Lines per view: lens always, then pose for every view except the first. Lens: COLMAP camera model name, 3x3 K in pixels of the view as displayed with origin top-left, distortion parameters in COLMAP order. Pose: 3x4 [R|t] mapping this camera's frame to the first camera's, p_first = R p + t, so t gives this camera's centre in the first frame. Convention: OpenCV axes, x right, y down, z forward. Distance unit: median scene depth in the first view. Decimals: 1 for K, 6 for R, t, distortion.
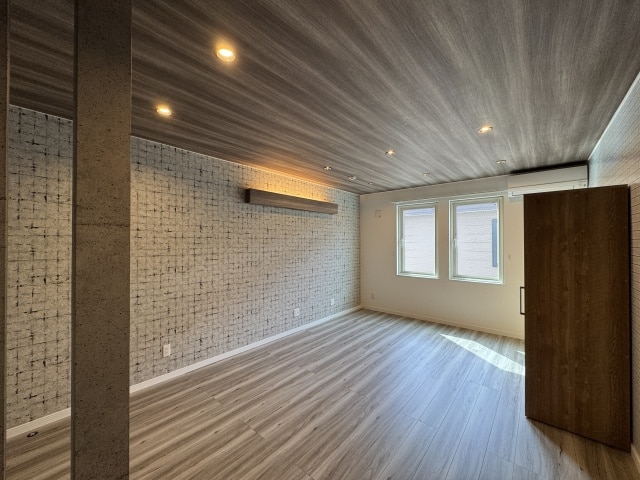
lens RADIAL K [[254.4, 0, 320.0], [0, 254.4, 240.0], [0, 0, 1]] dist [-0.001754, -0.000166]
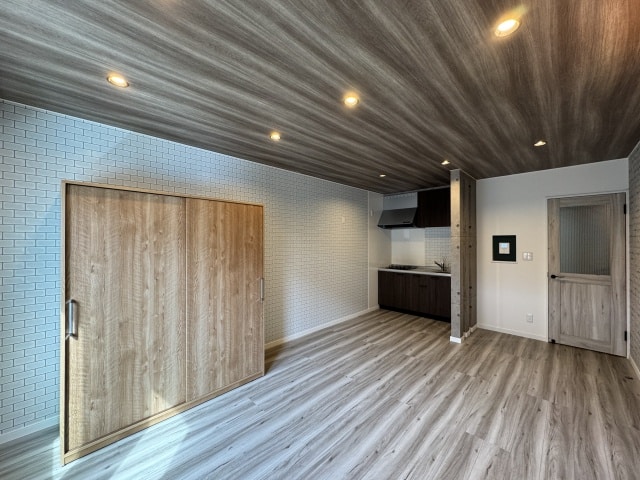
lens RADIAL K [[254.4, 0, 320.0], [0, 254.4, 240.0], [0, 0, 1]] dist [-0.001754, -0.000166]
pose [[-0.998287, 0.002715, 0.058447, 0.293132], [0.001953, 0.999913, -0.013081, 0.011045], [-0.058477, -0.012944, -0.998205, 1.504956]]
